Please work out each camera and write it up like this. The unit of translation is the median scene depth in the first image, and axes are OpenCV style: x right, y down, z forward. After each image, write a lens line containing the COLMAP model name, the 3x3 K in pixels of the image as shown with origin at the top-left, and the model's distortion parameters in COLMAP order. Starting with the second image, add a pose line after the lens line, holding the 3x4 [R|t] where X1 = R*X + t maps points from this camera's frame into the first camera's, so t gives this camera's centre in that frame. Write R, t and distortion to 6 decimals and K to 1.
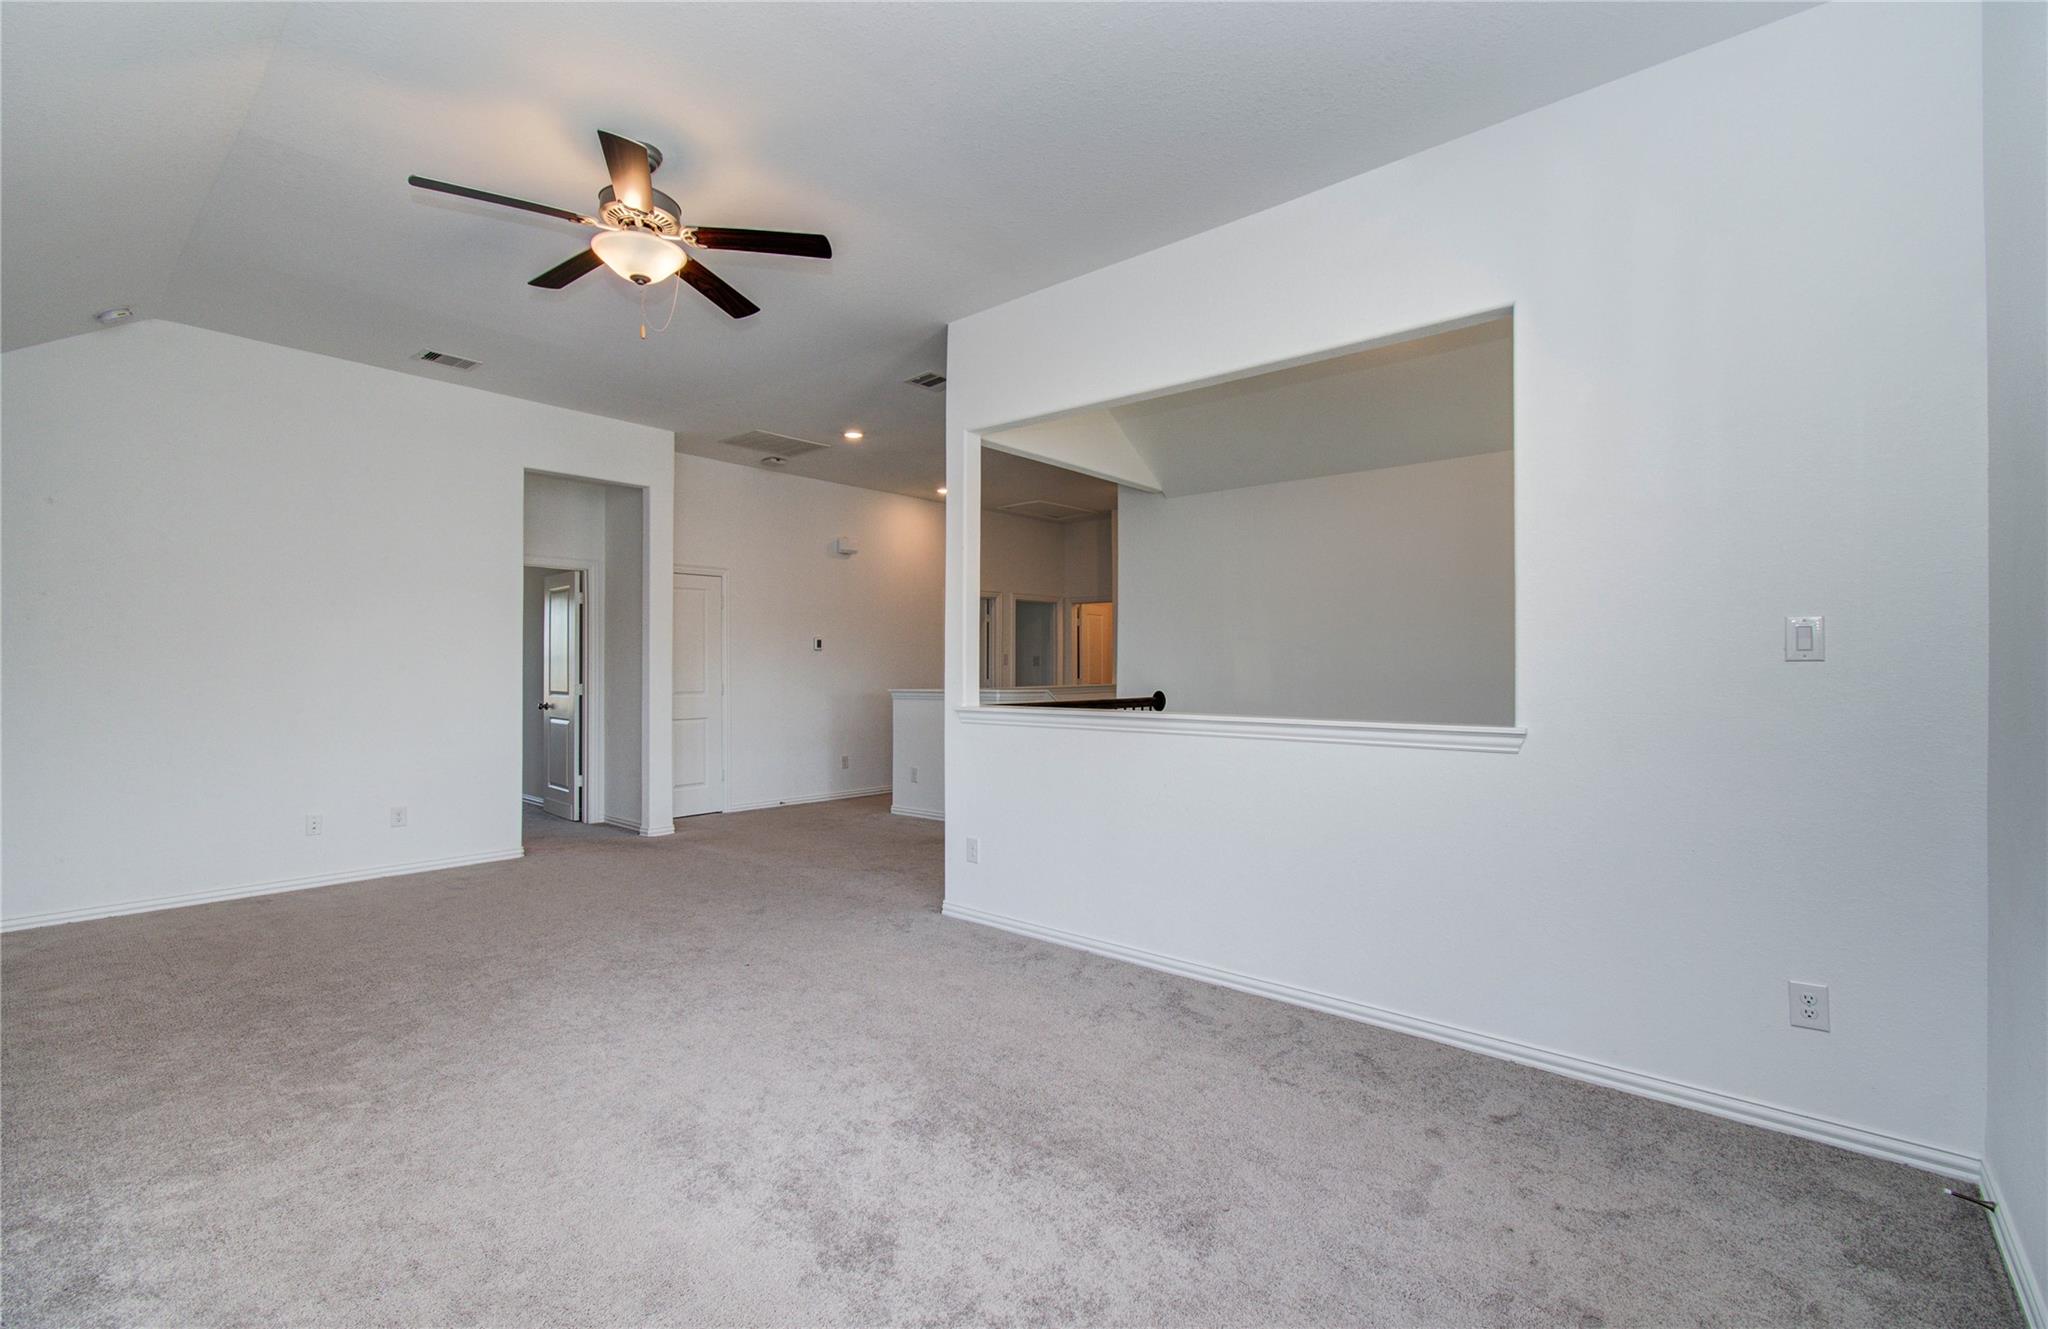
lens RADIAL K [[885.6, 0, 1015.9], [0, 885.6, 663.9], [0, 0, 1]] dist [0.000114, 0.000549]
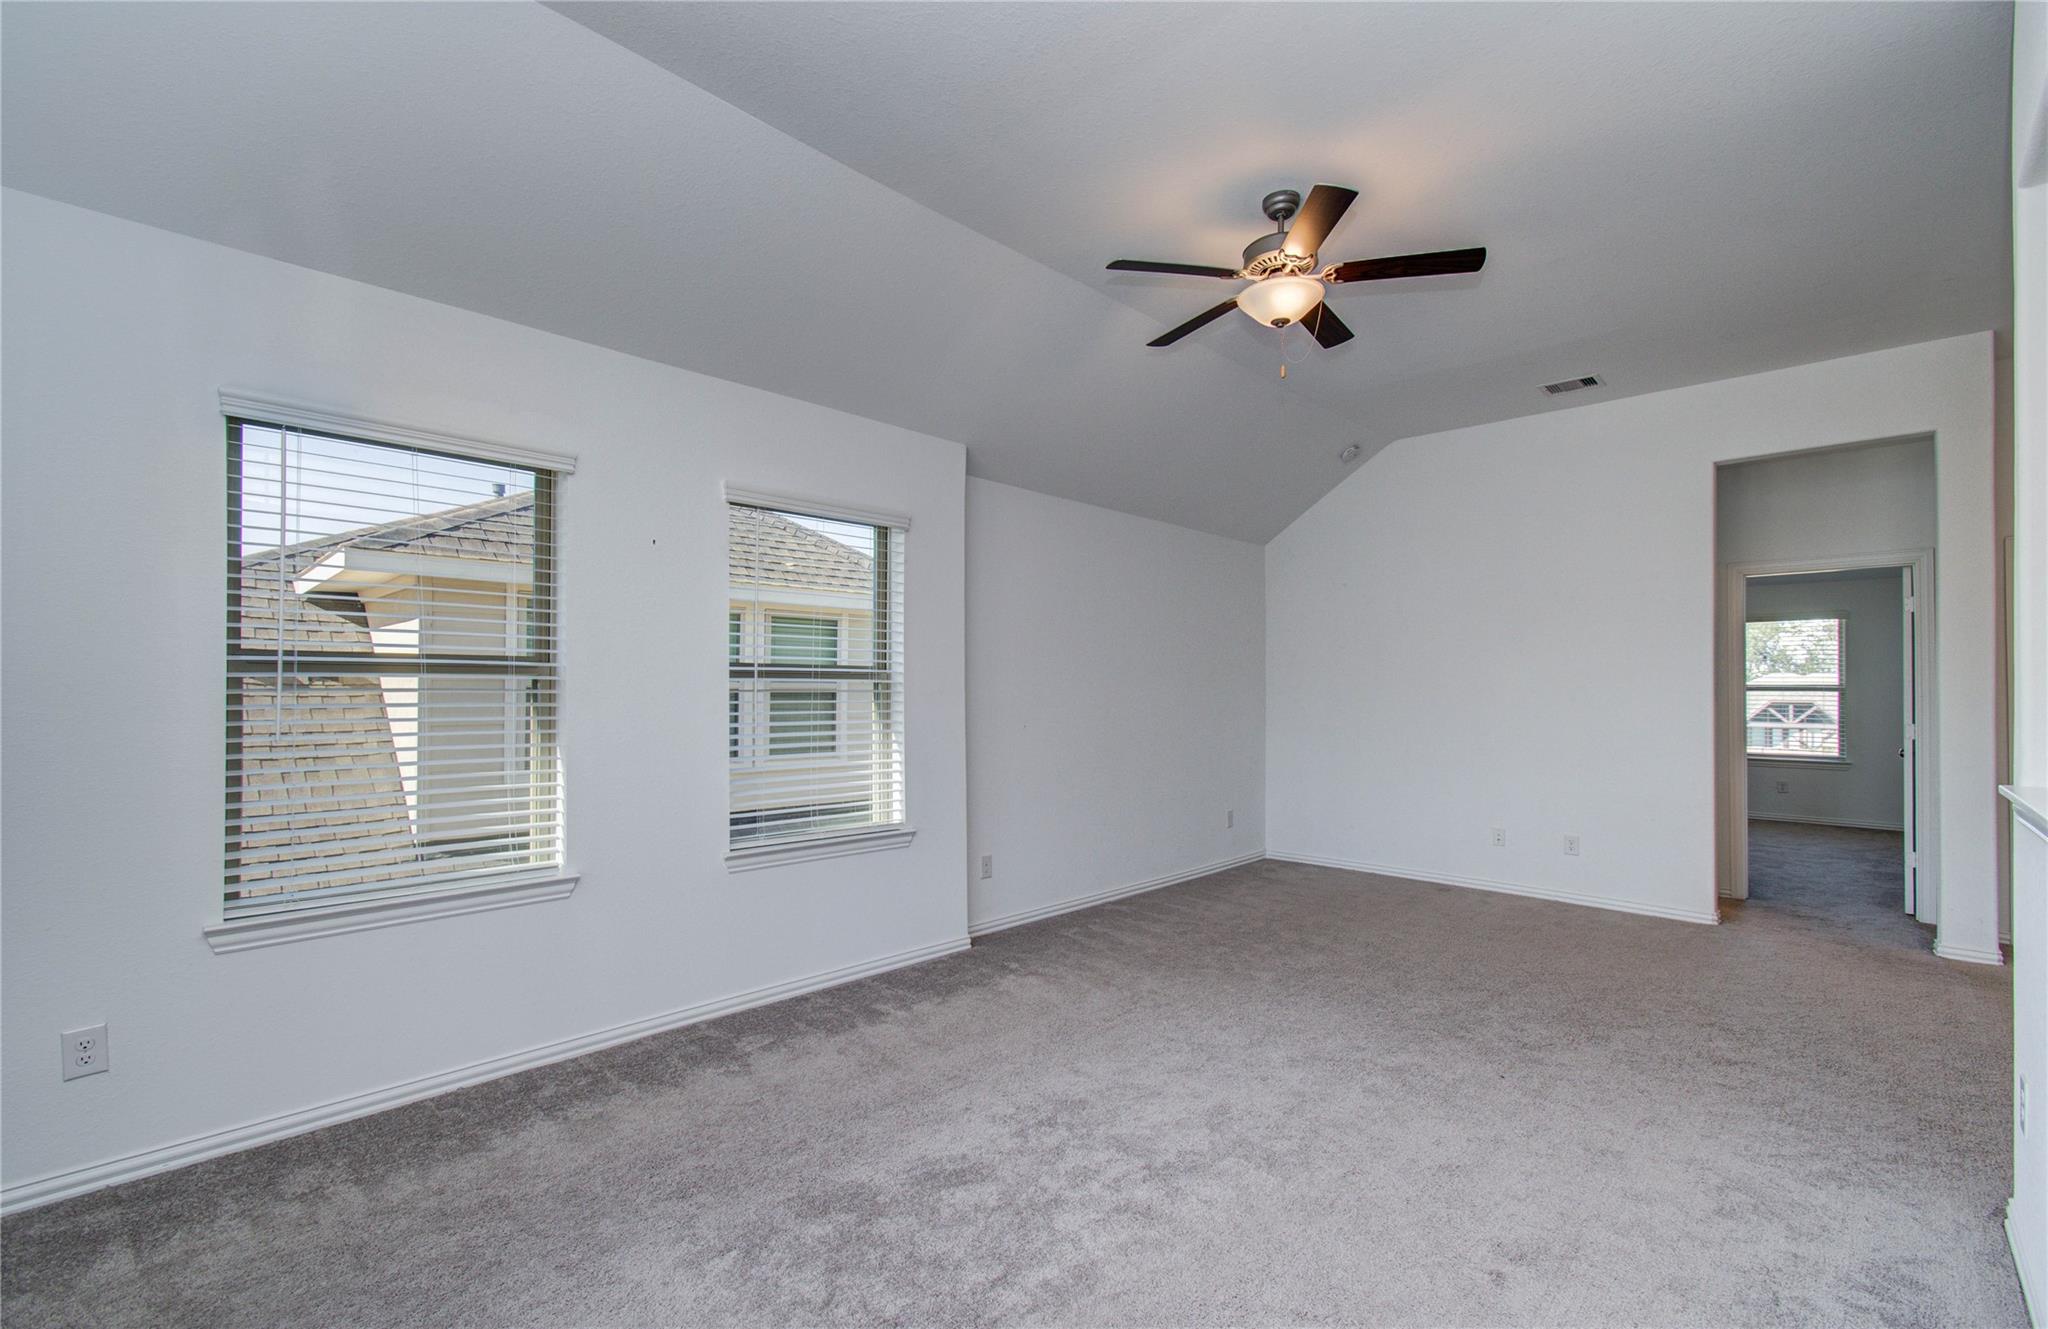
lens RADIAL K [[878.4, 0, 1023.4], [0, 878.4, 689.1], [0, 0, 1]] dist [-0.000435, 0.000027]
pose [[-0.046501, -0.006655, -0.998896, 0.409847], [-0.003463, 0.999973, -0.006501, 0.002105], [0.998912, 0.003157, -0.046522, 0.503280]]
